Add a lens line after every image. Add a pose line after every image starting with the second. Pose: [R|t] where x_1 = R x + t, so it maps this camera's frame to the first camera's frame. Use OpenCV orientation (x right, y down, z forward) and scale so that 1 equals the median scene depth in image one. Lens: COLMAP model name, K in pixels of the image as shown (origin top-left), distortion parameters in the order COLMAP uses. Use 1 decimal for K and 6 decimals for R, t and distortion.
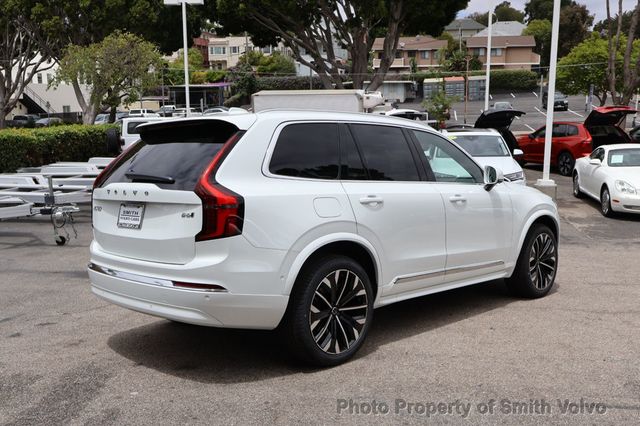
lens RADIAL K [[617.1, 0, 315.6], [0, 617.1, 216.7], [0, 0, 1]] dist [0.014297, 0.000000]
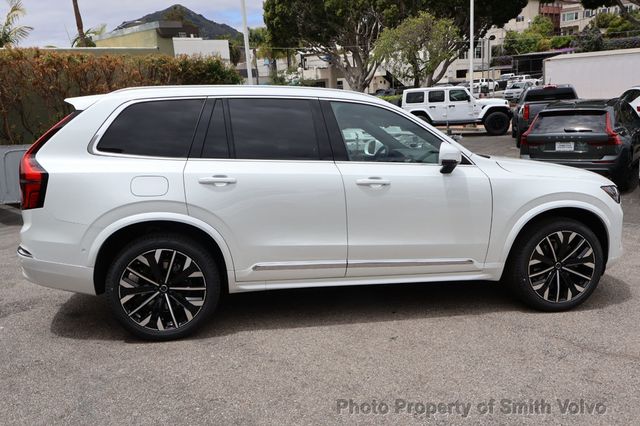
lens RADIAL K [[529.1, 0, 319.8], [0, 529.1, 216.3], [0, 0, 1]] dist [0.001935, 0.013554]
pose [[0.830053, 0.090743, -0.550253, 0.532889], [-0.045359, 0.994389, 0.095563, -0.044799], [0.555838, -0.054364, 0.829511, 0.322780]]
